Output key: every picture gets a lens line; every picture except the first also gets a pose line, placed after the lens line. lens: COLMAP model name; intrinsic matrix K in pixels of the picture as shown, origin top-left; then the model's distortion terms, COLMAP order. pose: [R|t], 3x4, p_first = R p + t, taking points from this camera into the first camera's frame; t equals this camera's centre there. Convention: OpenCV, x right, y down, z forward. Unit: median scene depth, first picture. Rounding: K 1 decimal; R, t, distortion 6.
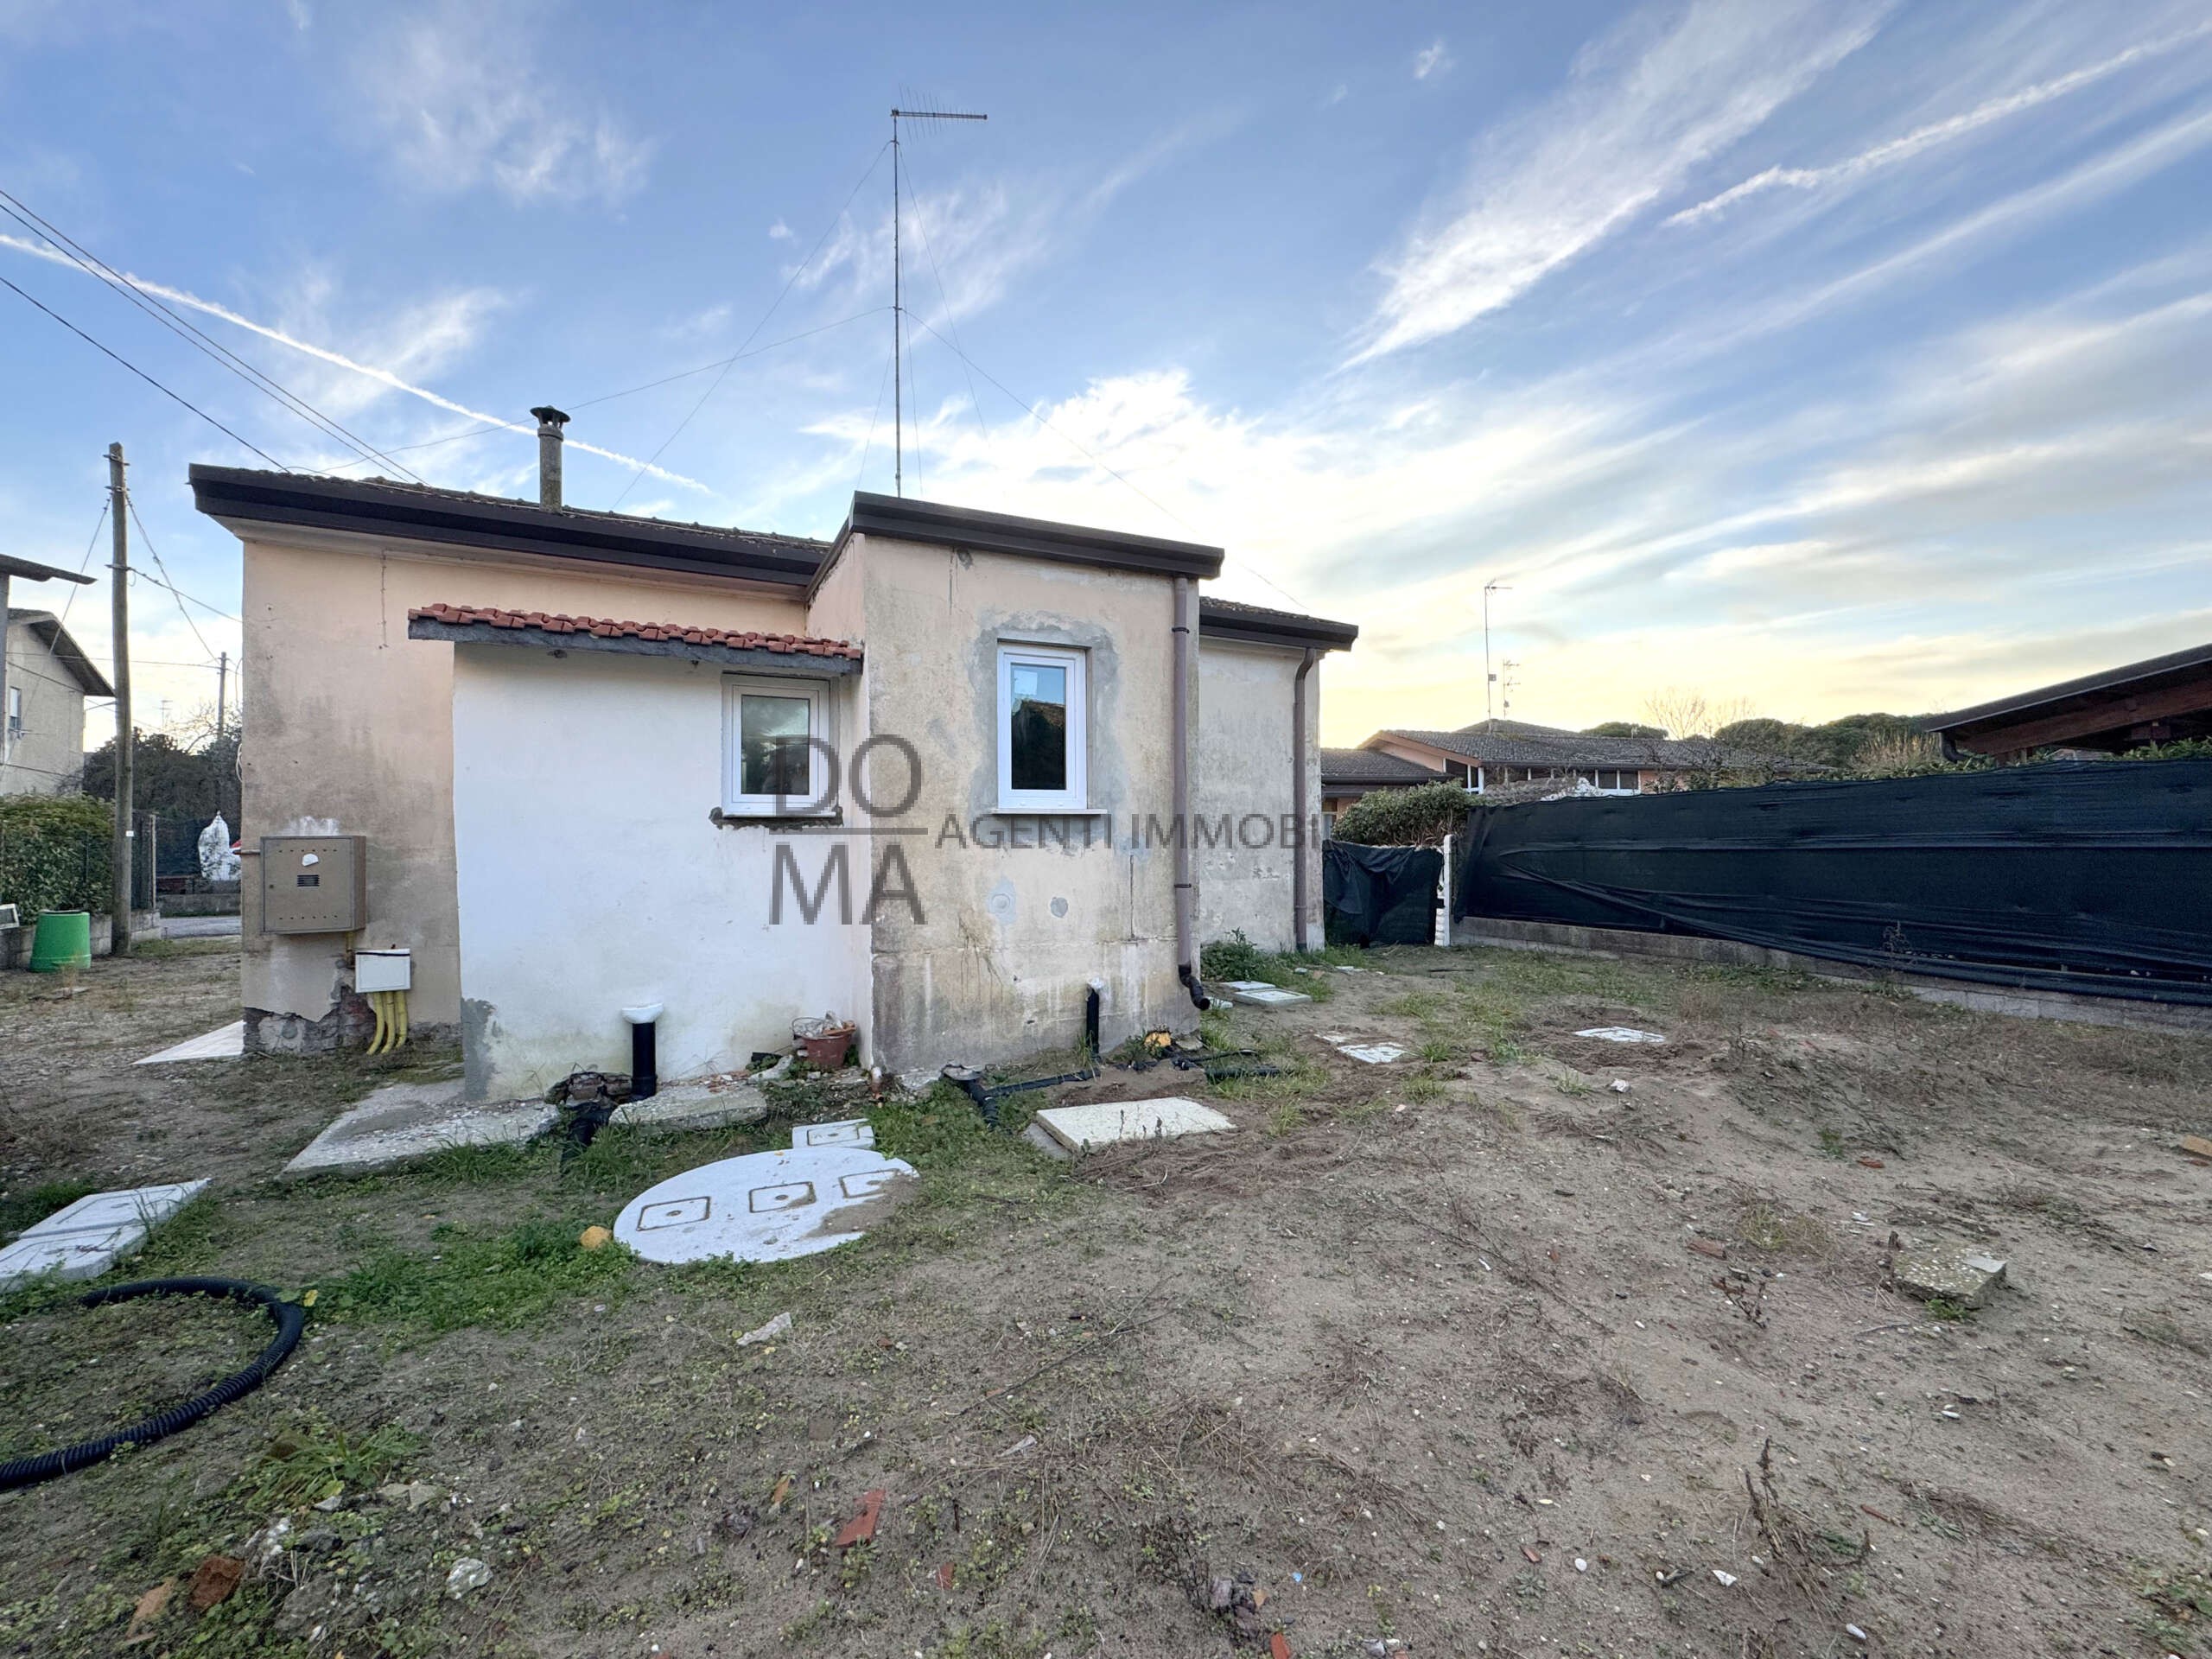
lens RADIAL K [[881.3, 0, 1085.4], [0, 881.3, 820.5], [0, 0, 1]] dist [-0.000330, 0.000020]
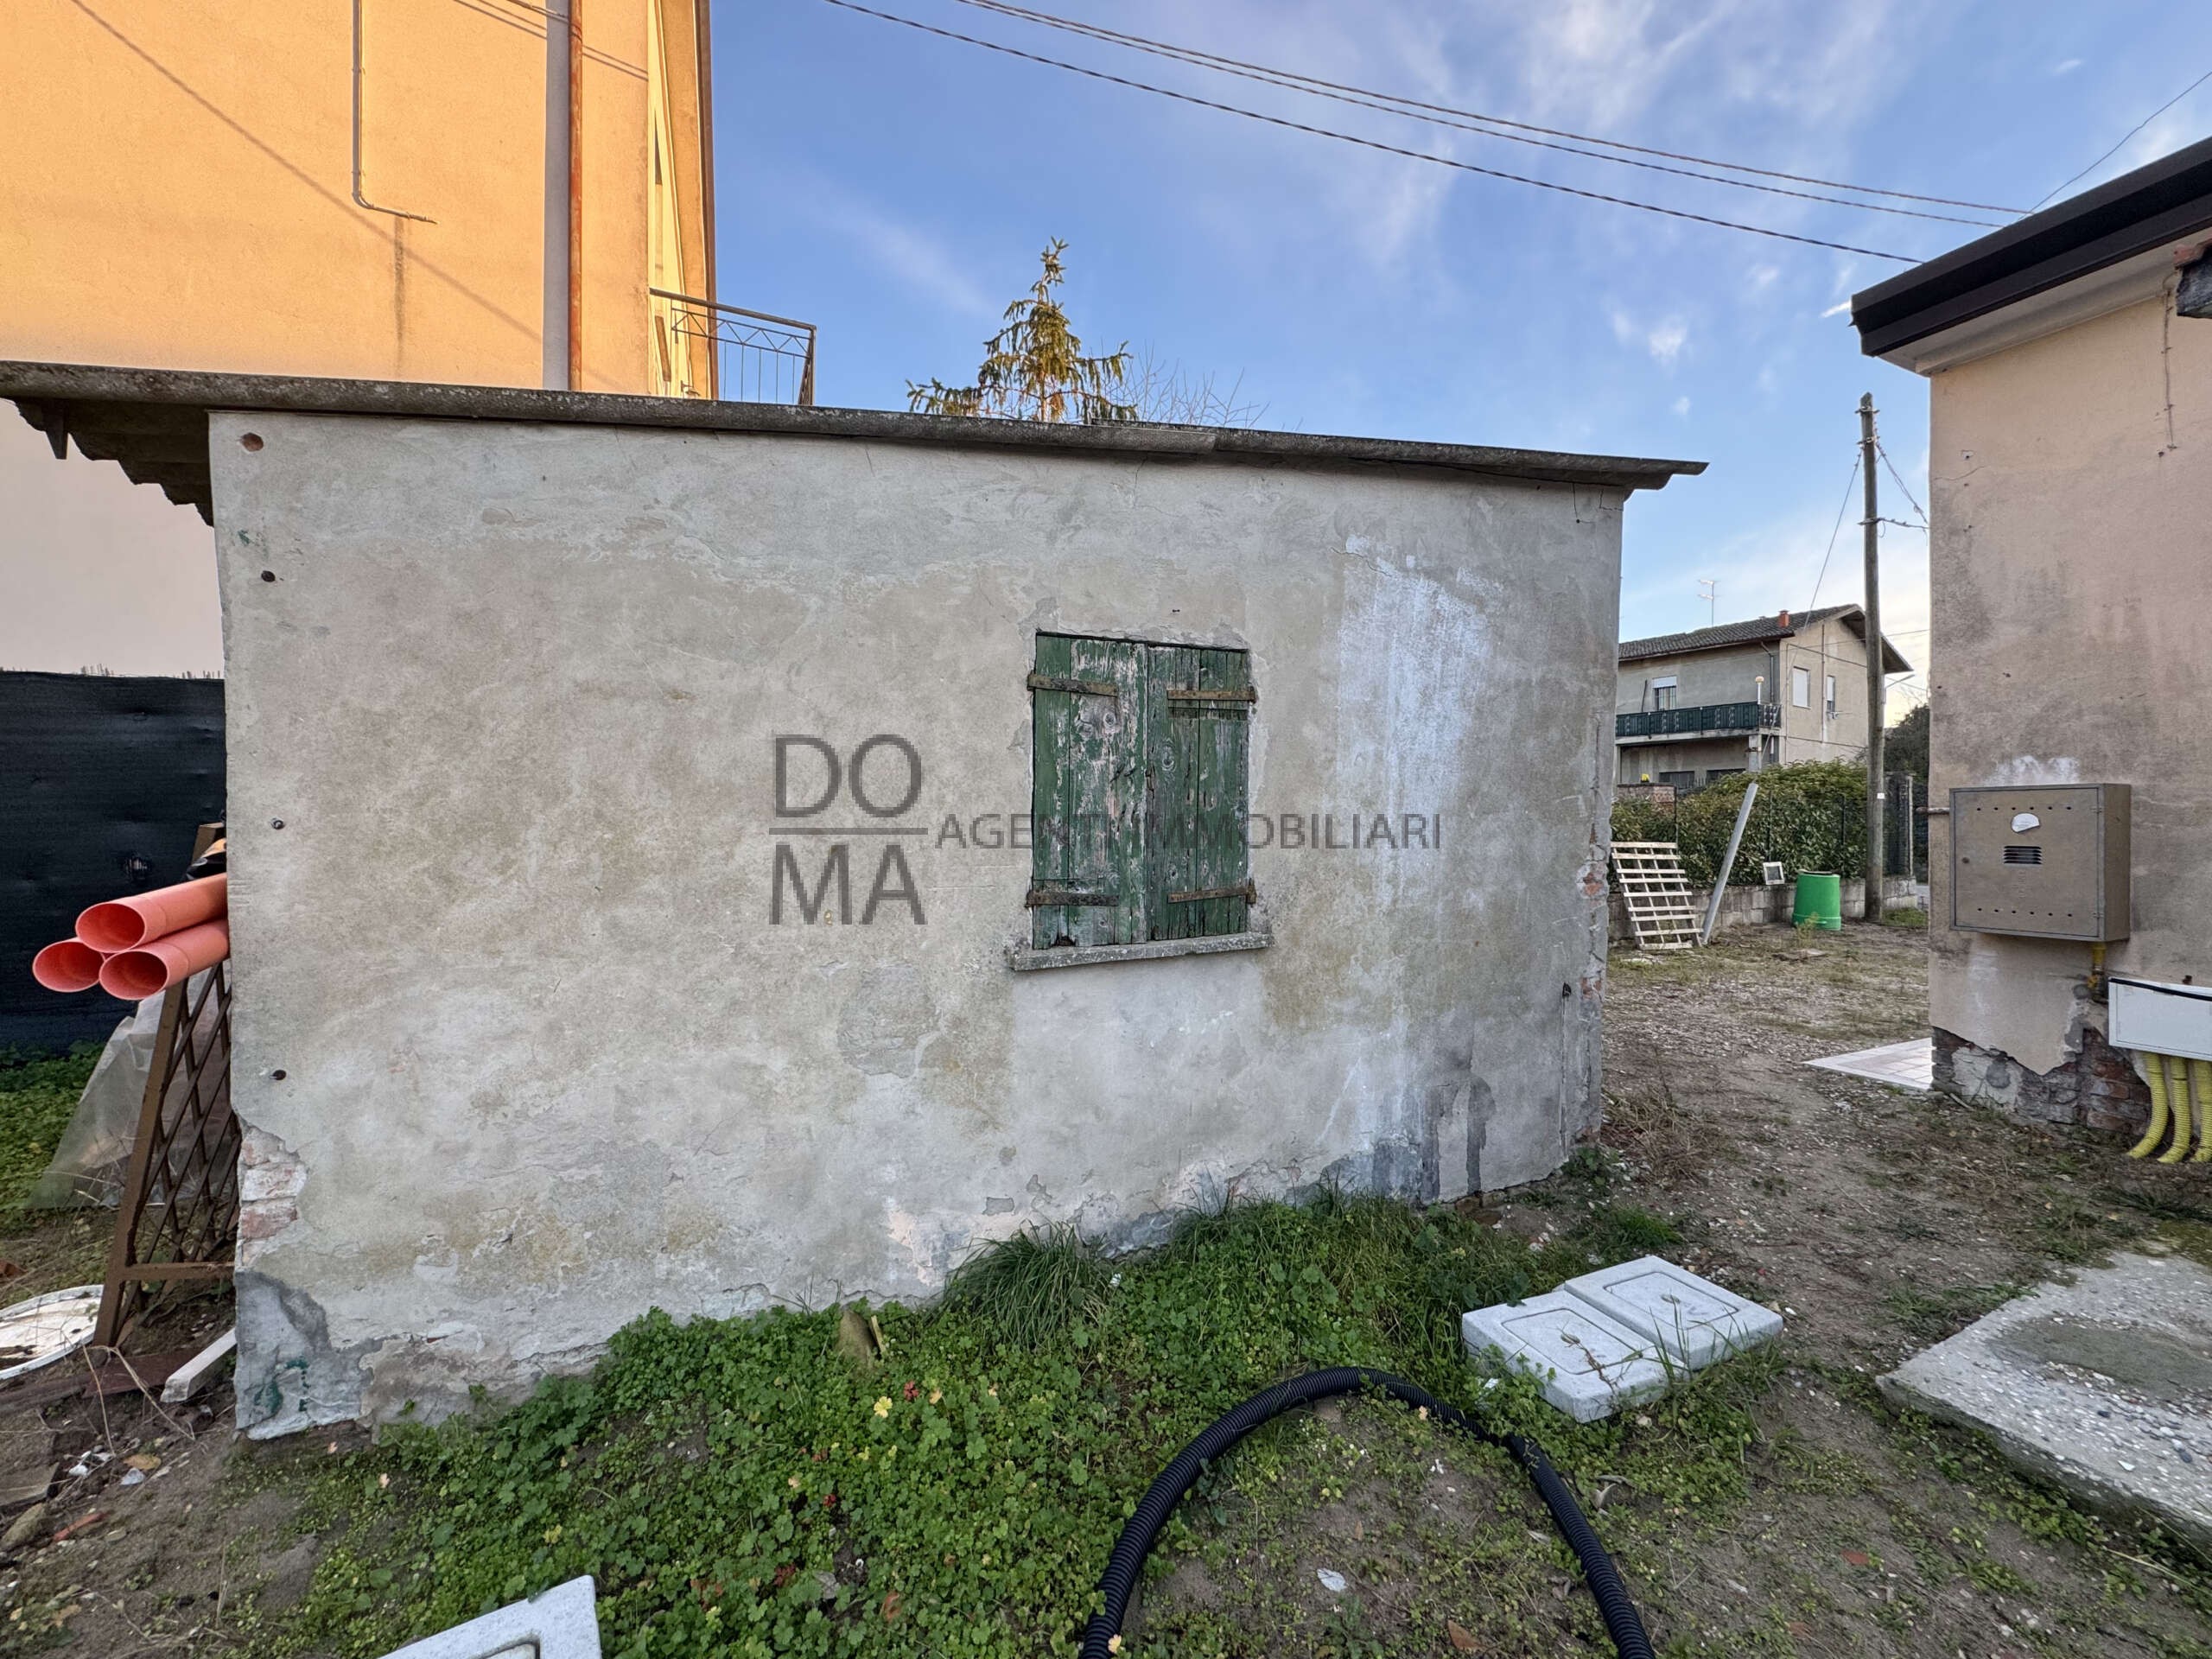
lens RADIAL K [[881.3, 0, 1123.6], [0, 881.3, 828.3], [0, 0, 1]] dist [-0.000330, 0.000020]
pose [[-0.002332, 0.020925, -0.999778, -0.231444], [0.024939, 0.999471, 0.020860, 0.018606], [0.999686, -0.024885, -0.002853, 0.337095]]
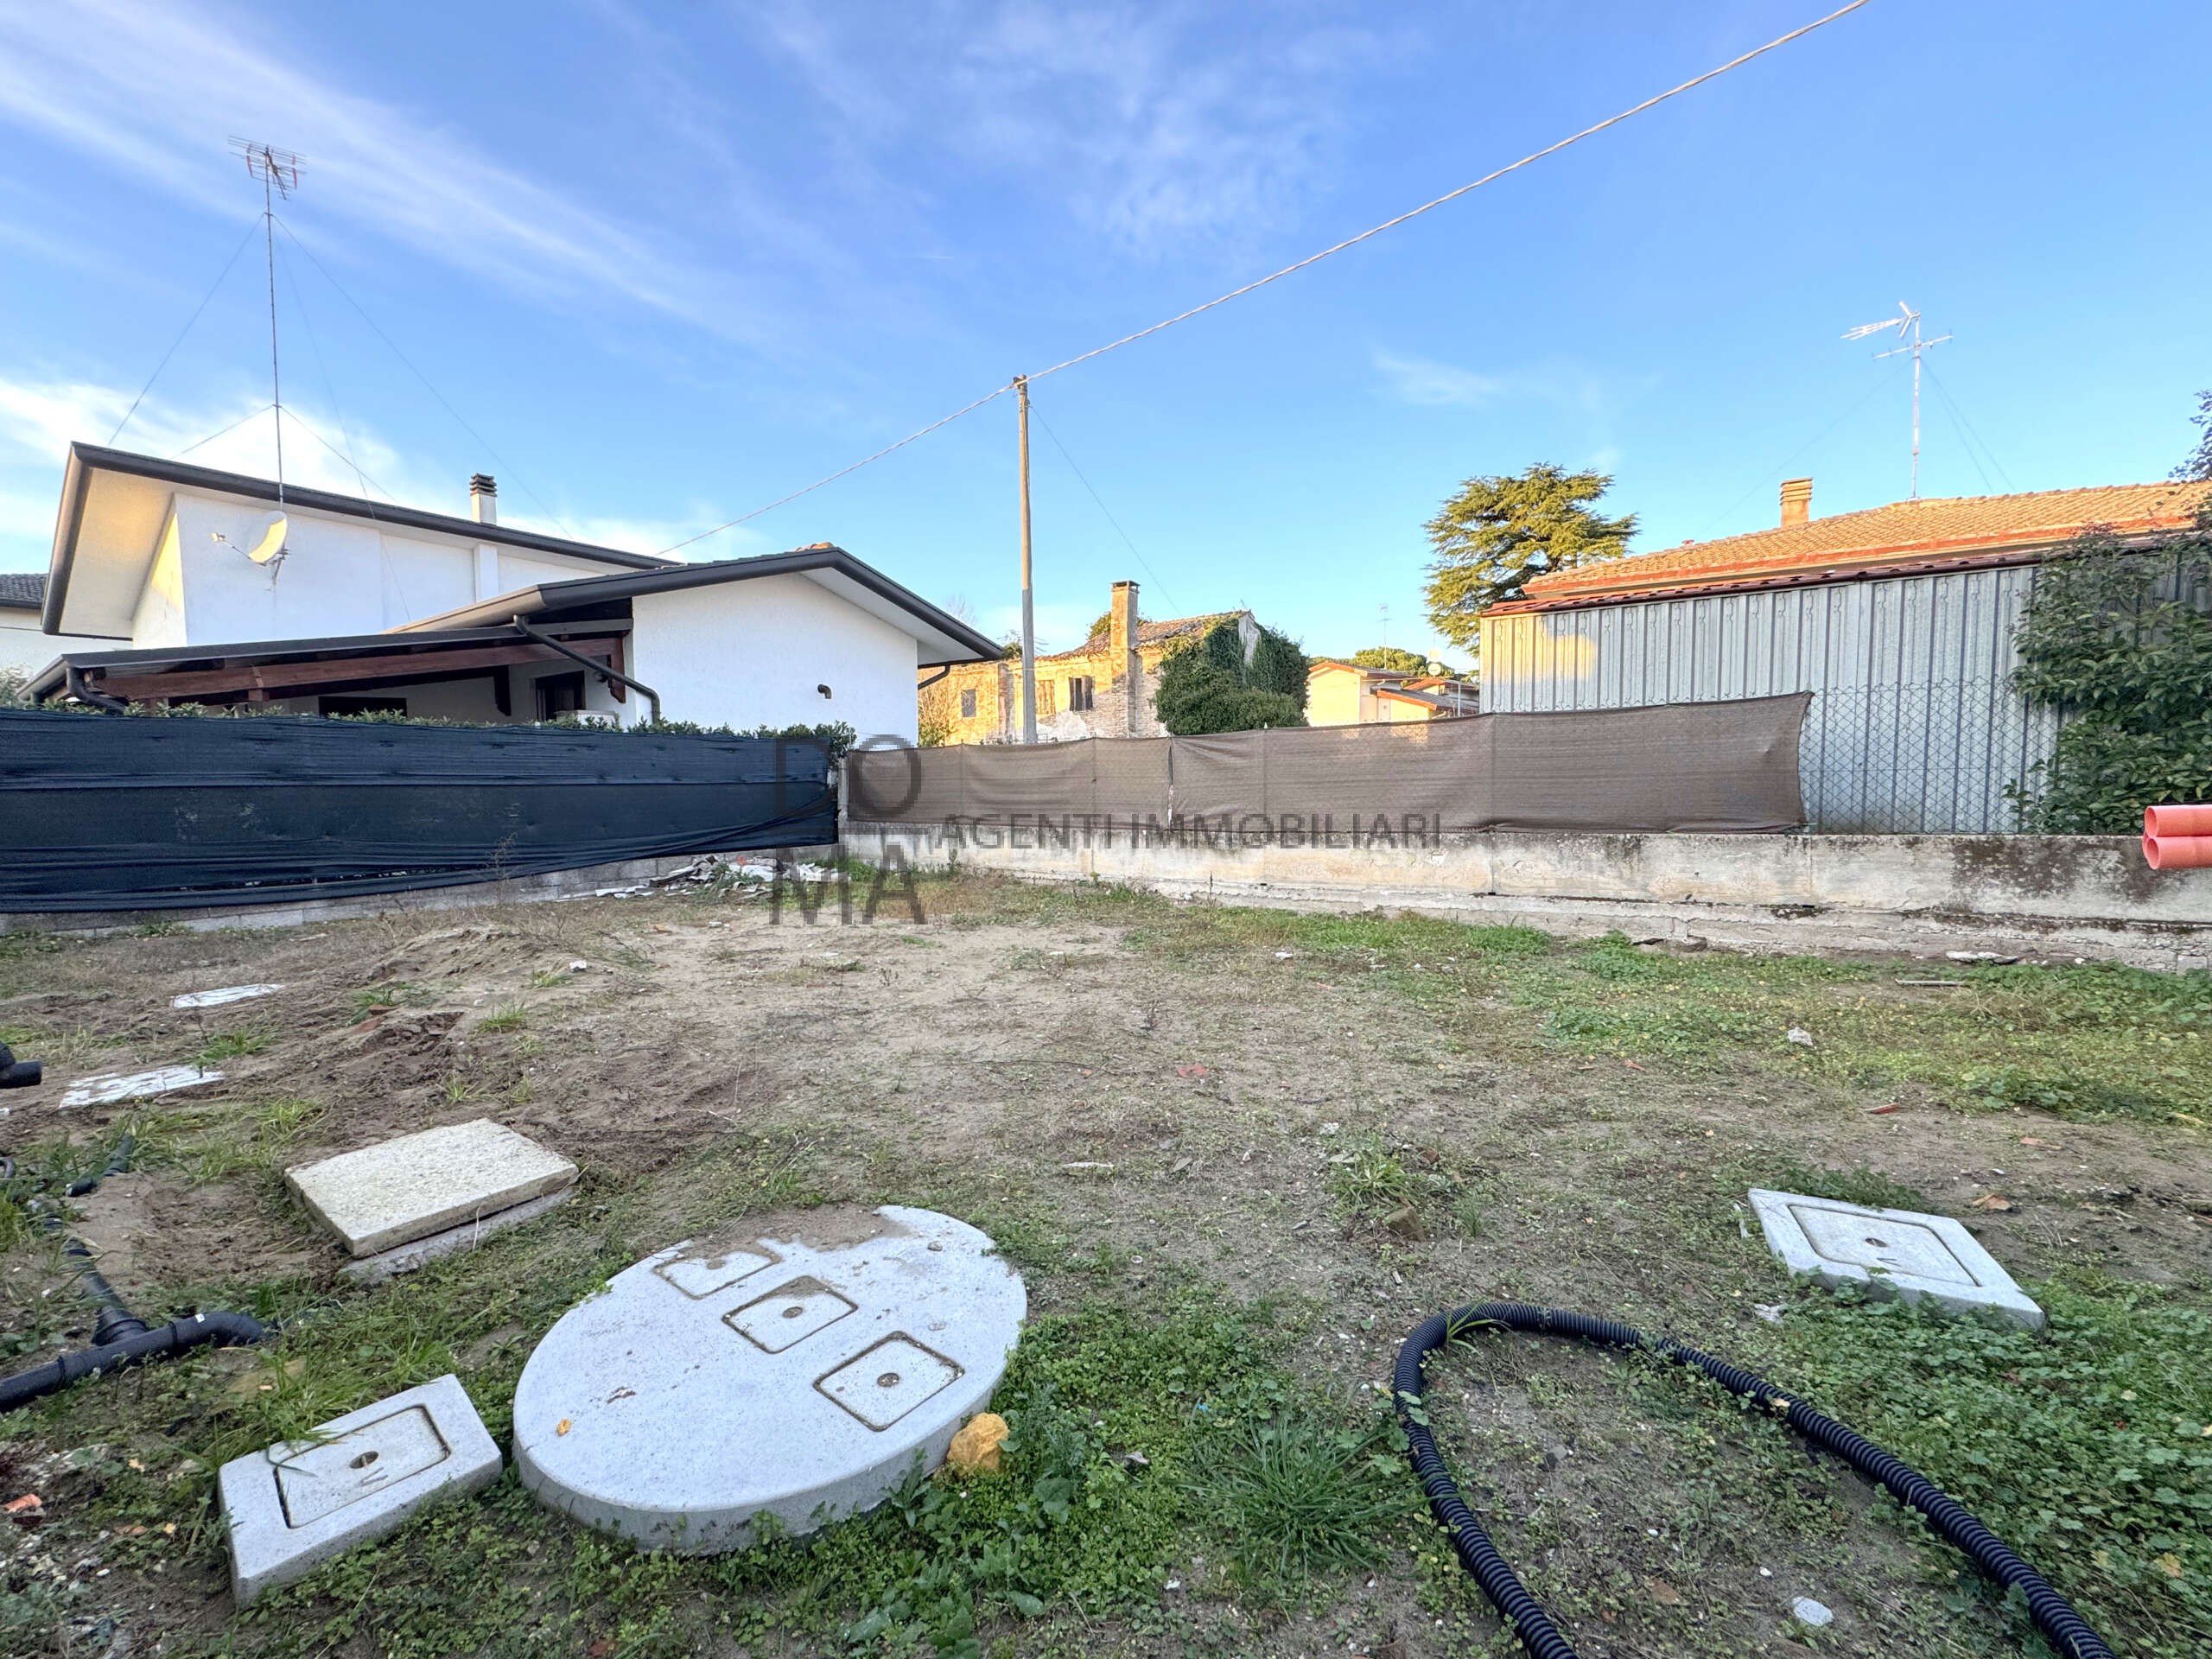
lens RADIAL K [[881.3, 0, 1128.7], [0, 881.3, 813.1], [0, 0, 1]] dist [-0.000330, 0.000020]
pose [[-0.516497, -0.019565, 0.856066, -0.599500], [-0.007328, 0.999803, 0.018429, 0.038903], [-0.856258, 0.003245, -0.516538, 0.676378]]
